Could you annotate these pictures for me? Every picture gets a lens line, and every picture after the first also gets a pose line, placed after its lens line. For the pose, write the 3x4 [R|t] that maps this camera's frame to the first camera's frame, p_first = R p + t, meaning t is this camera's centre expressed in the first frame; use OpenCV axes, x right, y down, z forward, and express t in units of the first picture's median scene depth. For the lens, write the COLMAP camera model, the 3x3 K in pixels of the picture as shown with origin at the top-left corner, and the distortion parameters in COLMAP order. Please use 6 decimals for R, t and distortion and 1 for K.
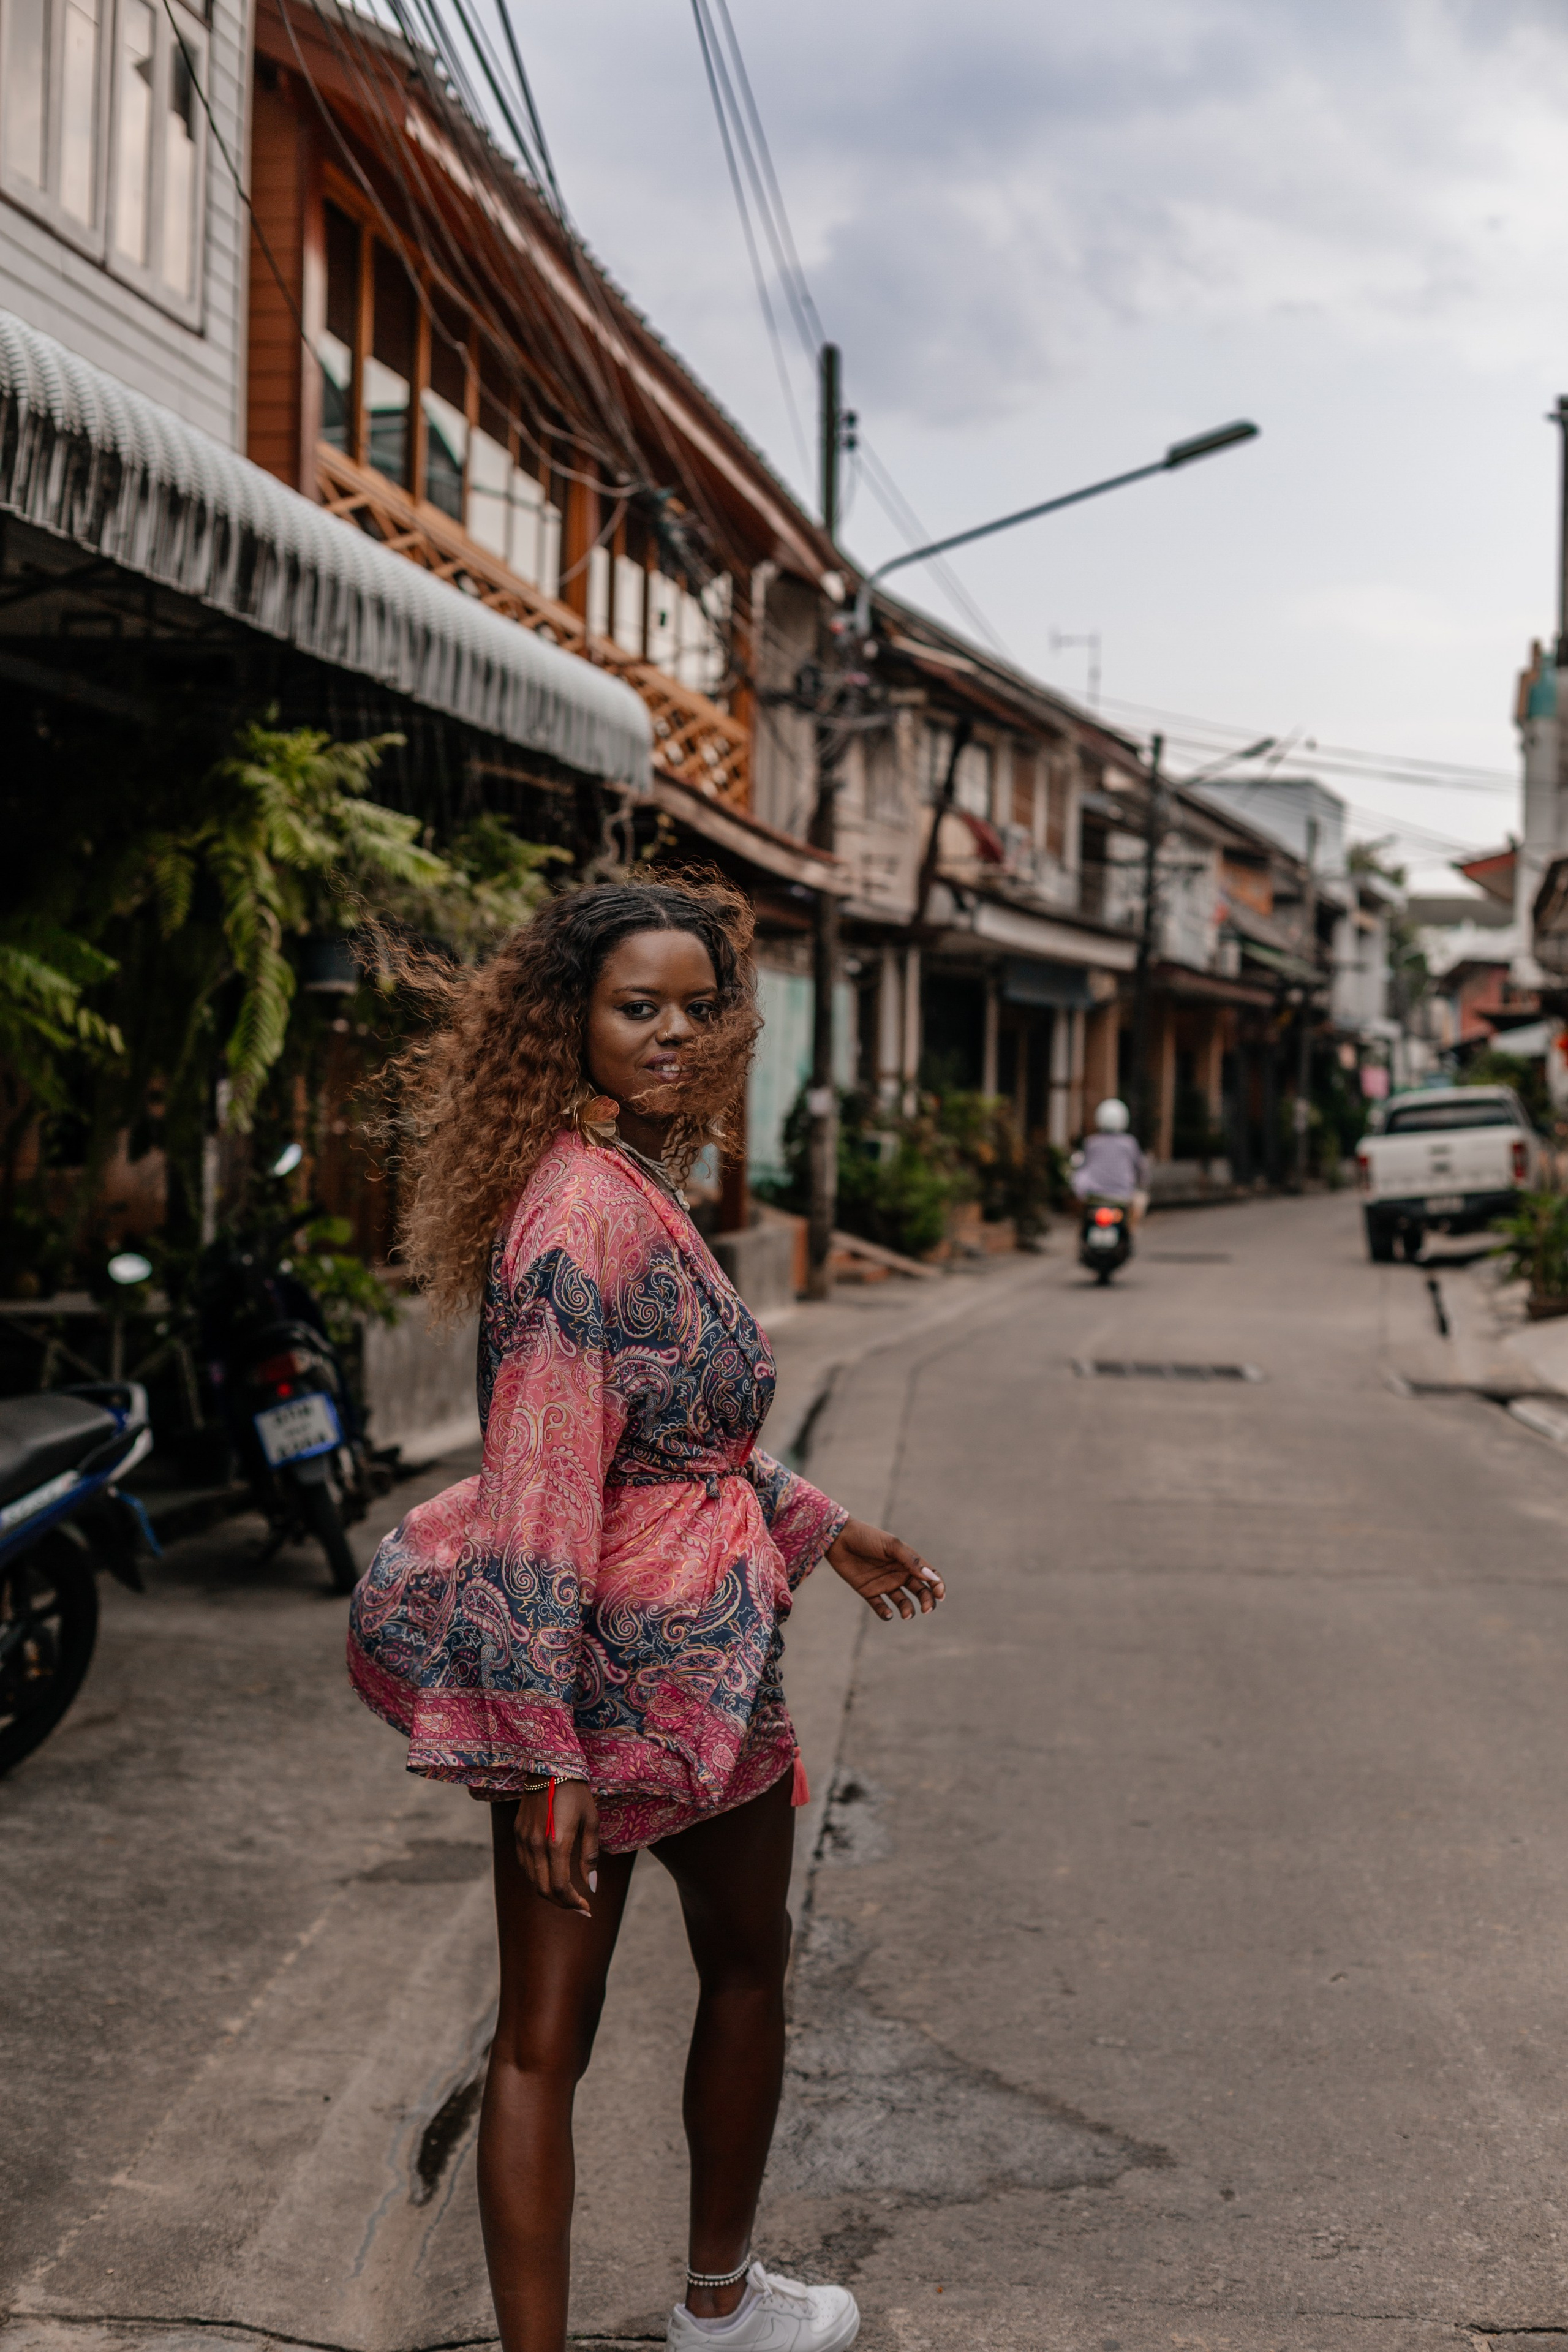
lens RADIAL K [[3869.2, 0, 784.0], [0, 3869.2, 1176.0], [0, 0, 1]] dist [-0.151862, 0.216694]
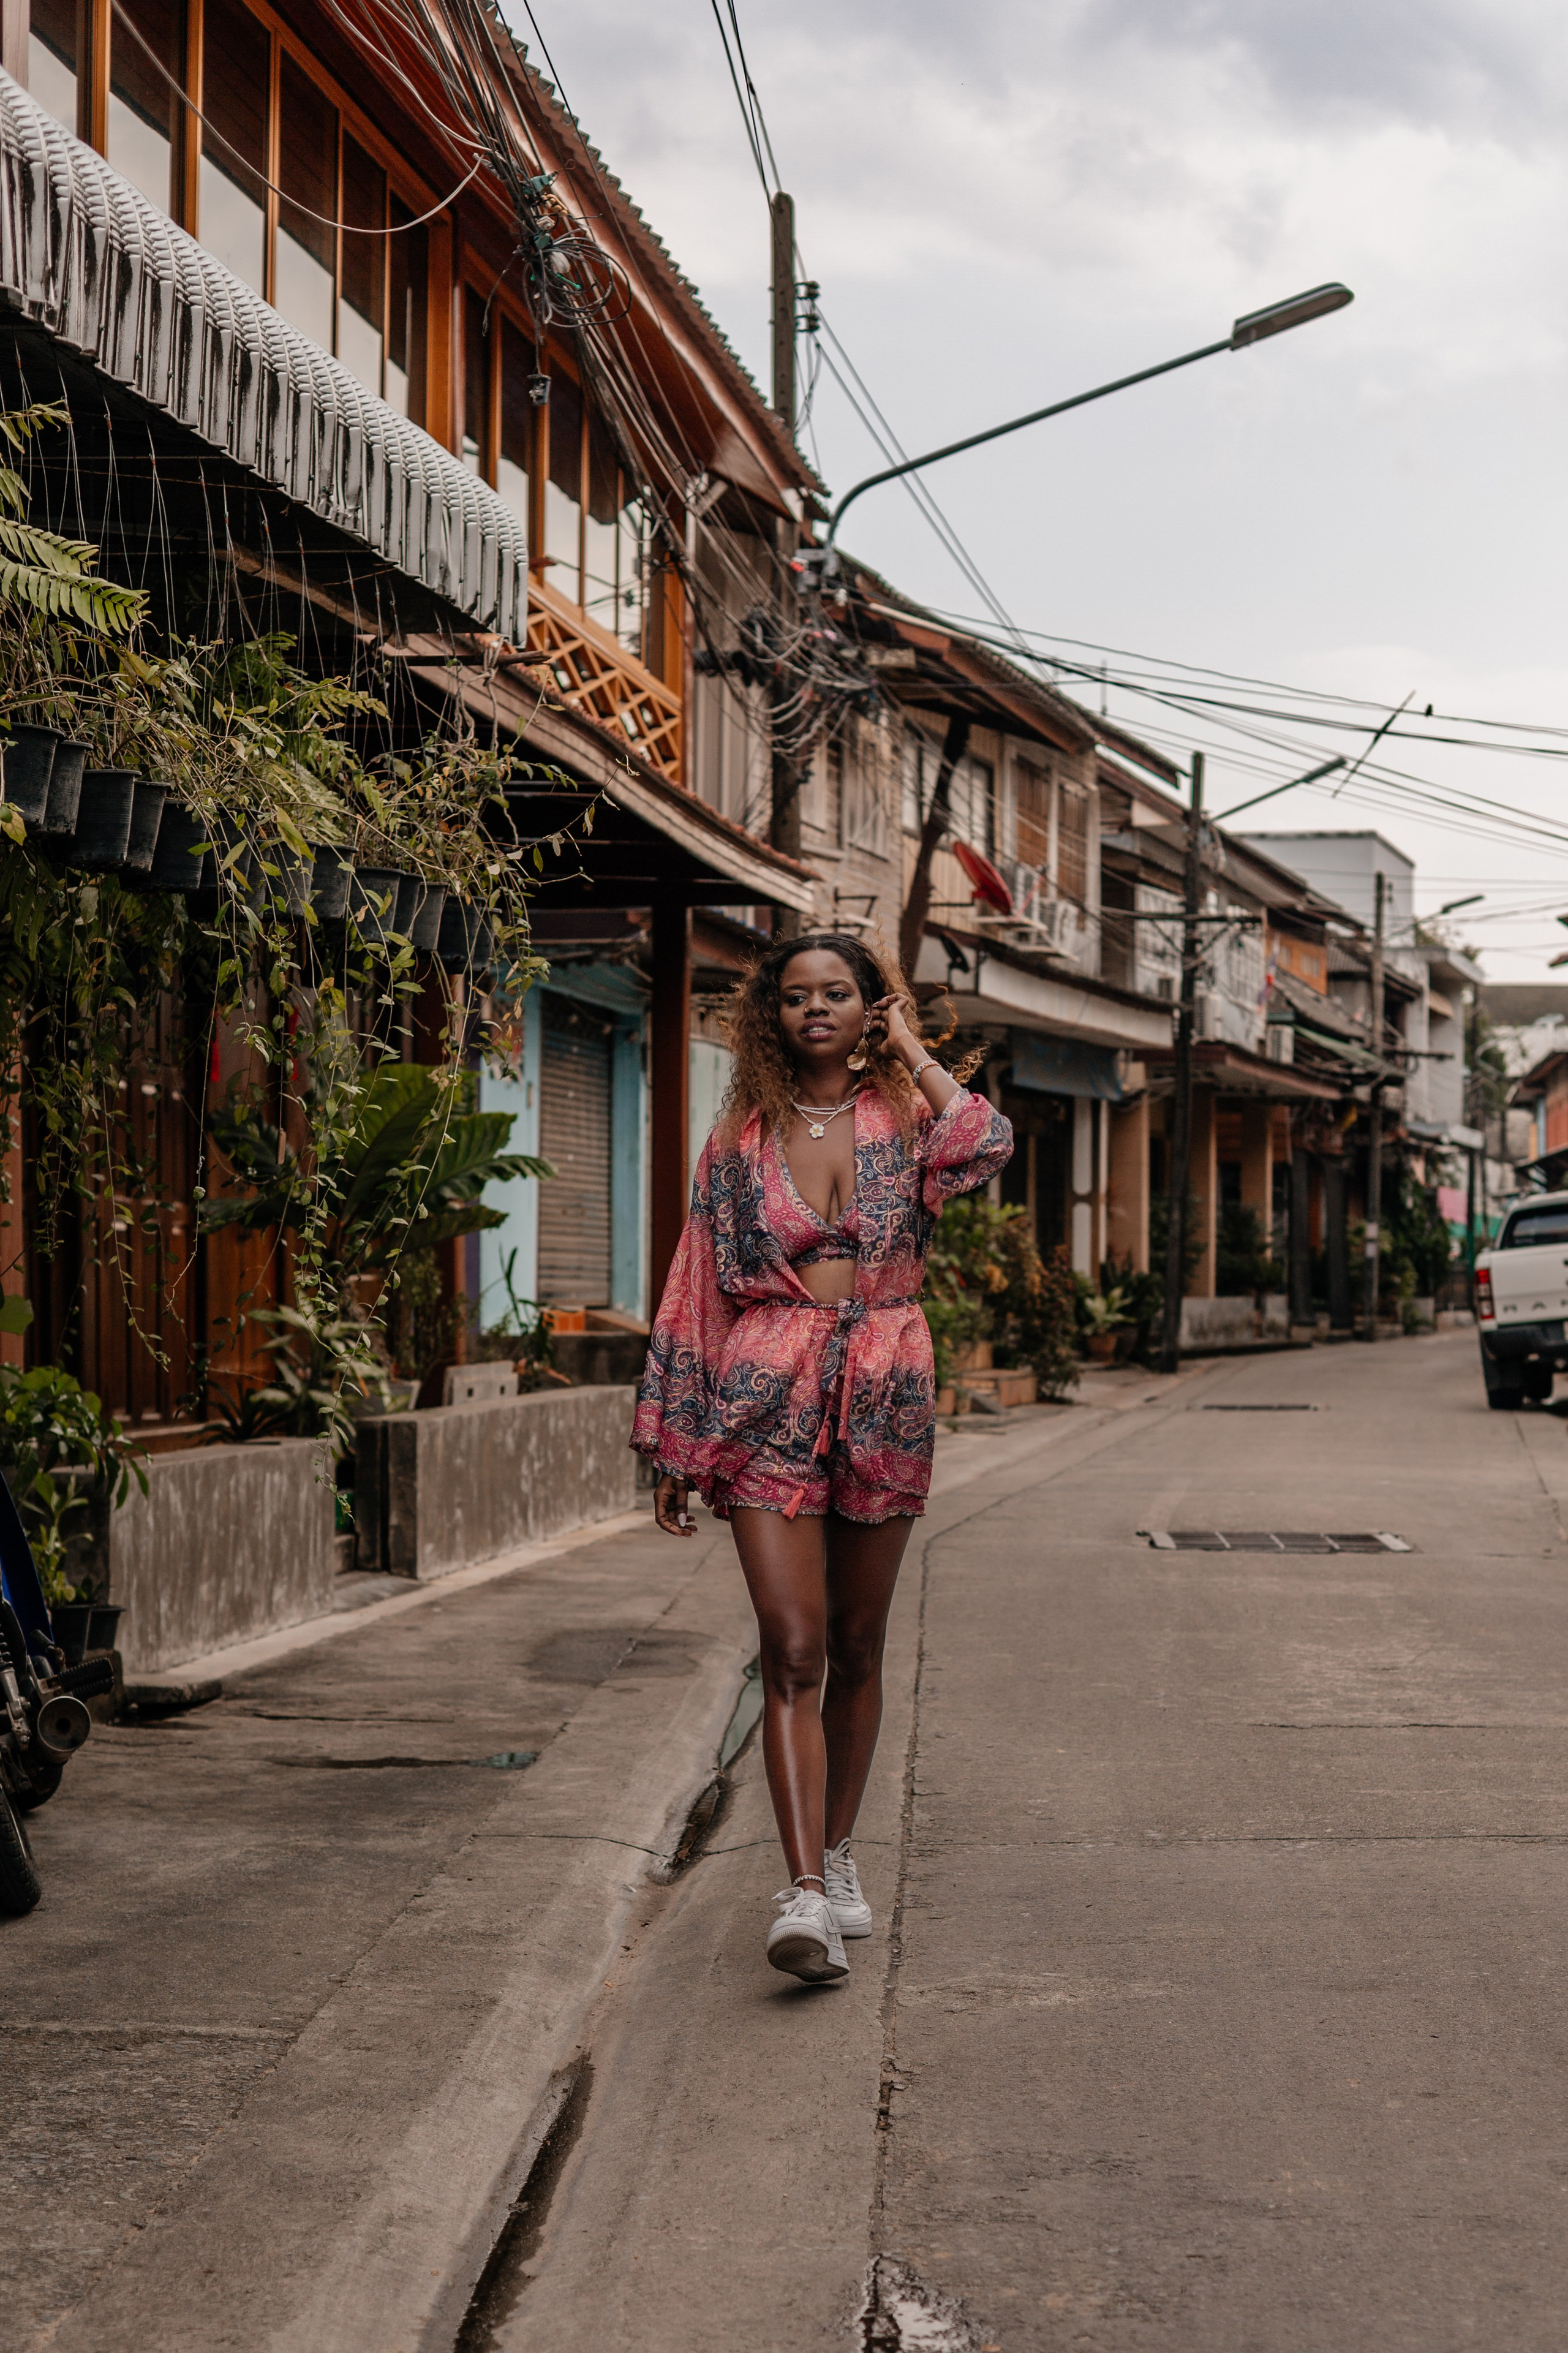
lens RADIAL K [[4076.5, 0, 925.7], [0, 4076.5, 1182.4], [0, 0, 1]] dist [-0.064624, -0.871789]
pose [[0.998692, -0.015800, 0.048631, -0.001383], [0.018141, 0.998679, -0.048084, 0.013900], [-0.047807, 0.048904, 0.997659, 0.178628]]
